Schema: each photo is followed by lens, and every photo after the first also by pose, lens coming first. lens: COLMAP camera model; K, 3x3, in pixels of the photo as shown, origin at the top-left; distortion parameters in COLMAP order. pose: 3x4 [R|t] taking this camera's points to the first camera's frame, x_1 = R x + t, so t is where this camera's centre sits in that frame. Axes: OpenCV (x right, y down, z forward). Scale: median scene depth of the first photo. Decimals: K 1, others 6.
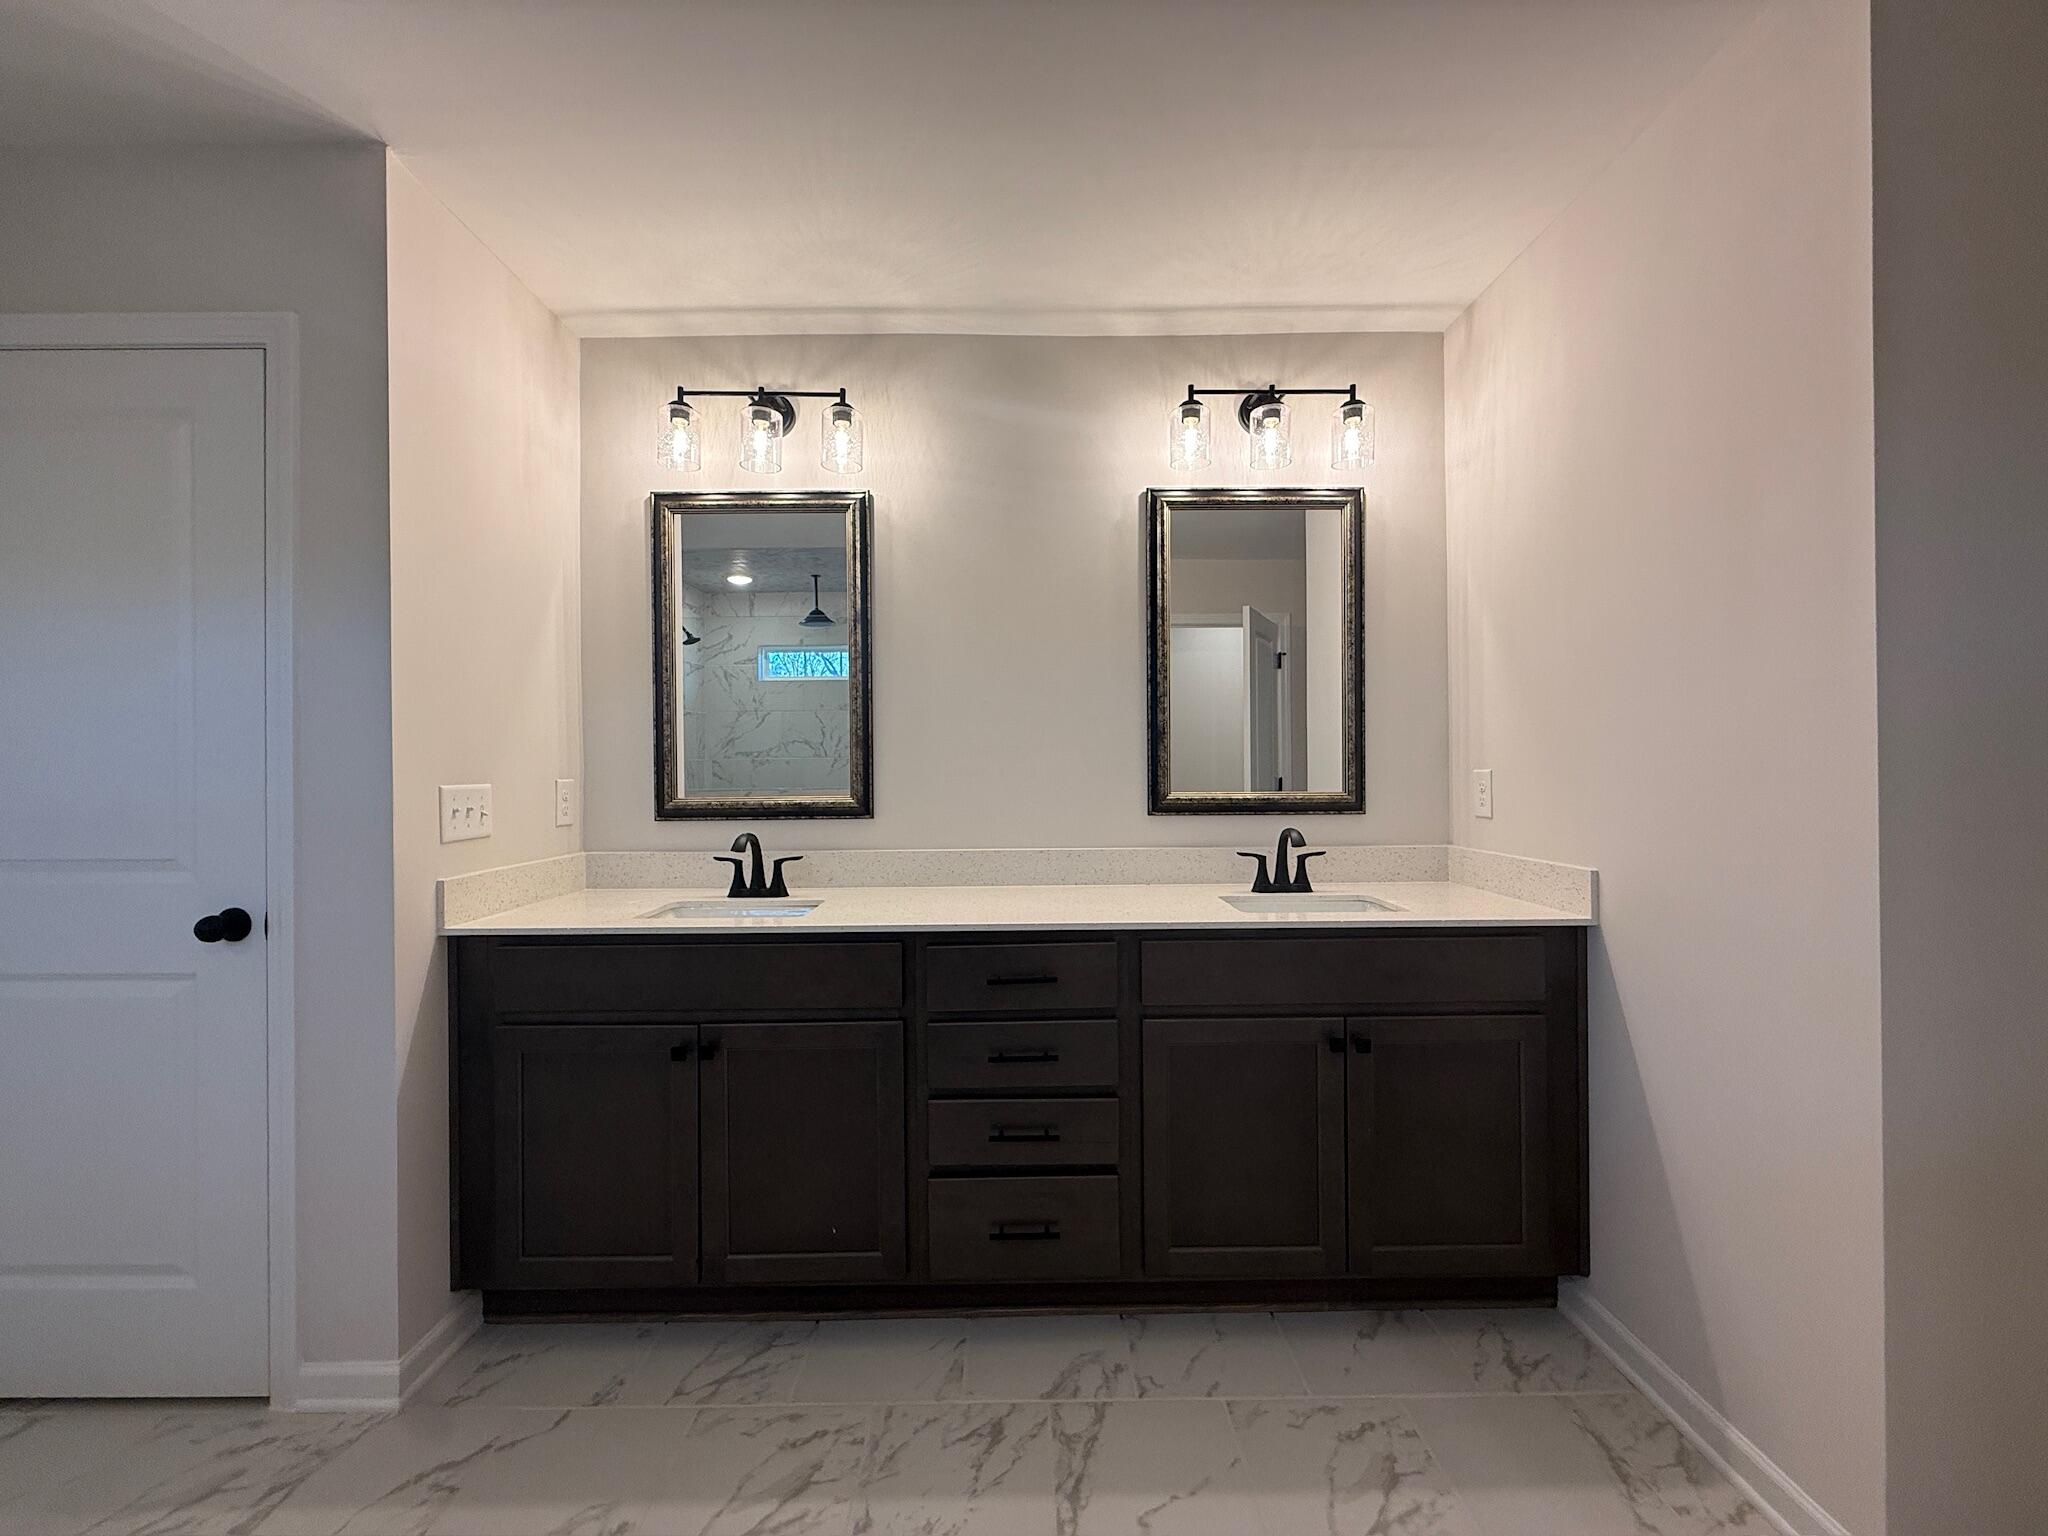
lens RADIAL K [[817.7, 0, 1020.2], [0, 817.7, 764.4], [0, 0, 1]] dist [-0.000045, -0.000048]
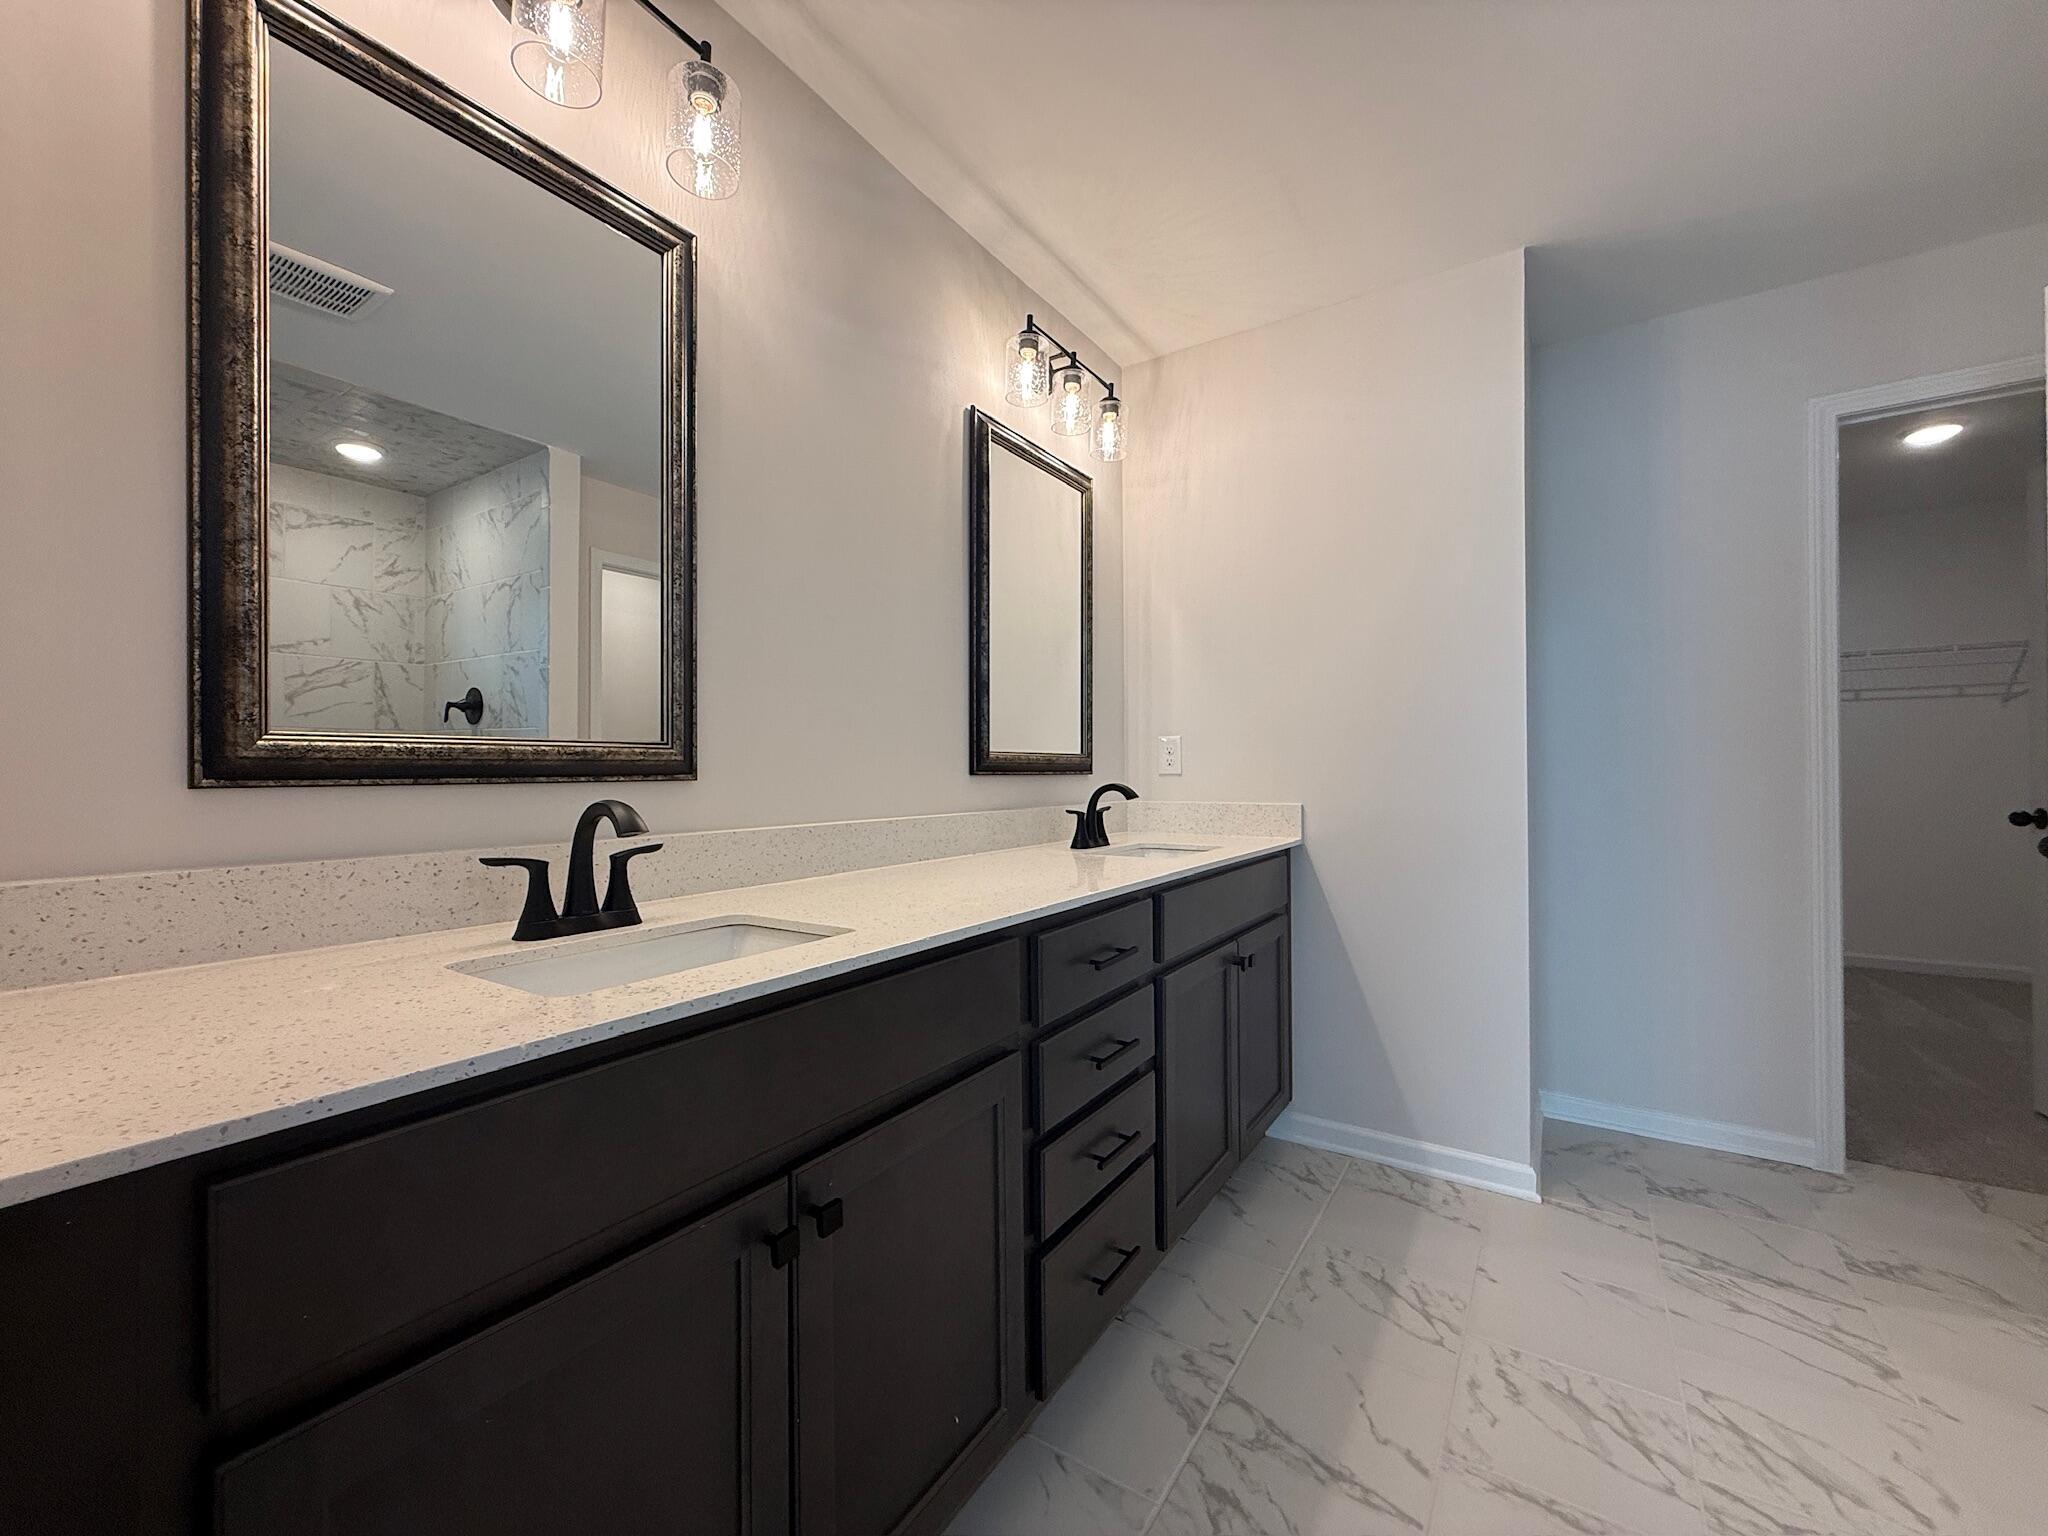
lens RADIAL K [[817.7, 0, 1022.8], [0, 817.7, 766.5], [0, 0, 1]] dist [-0.000045, -0.000048]
pose [[0.563831, 0.009604, 0.825834, -0.747551], [-0.001240, 0.999941, -0.010783, 0.086028], [-0.825889, 0.005056, 0.563810, 0.633081]]
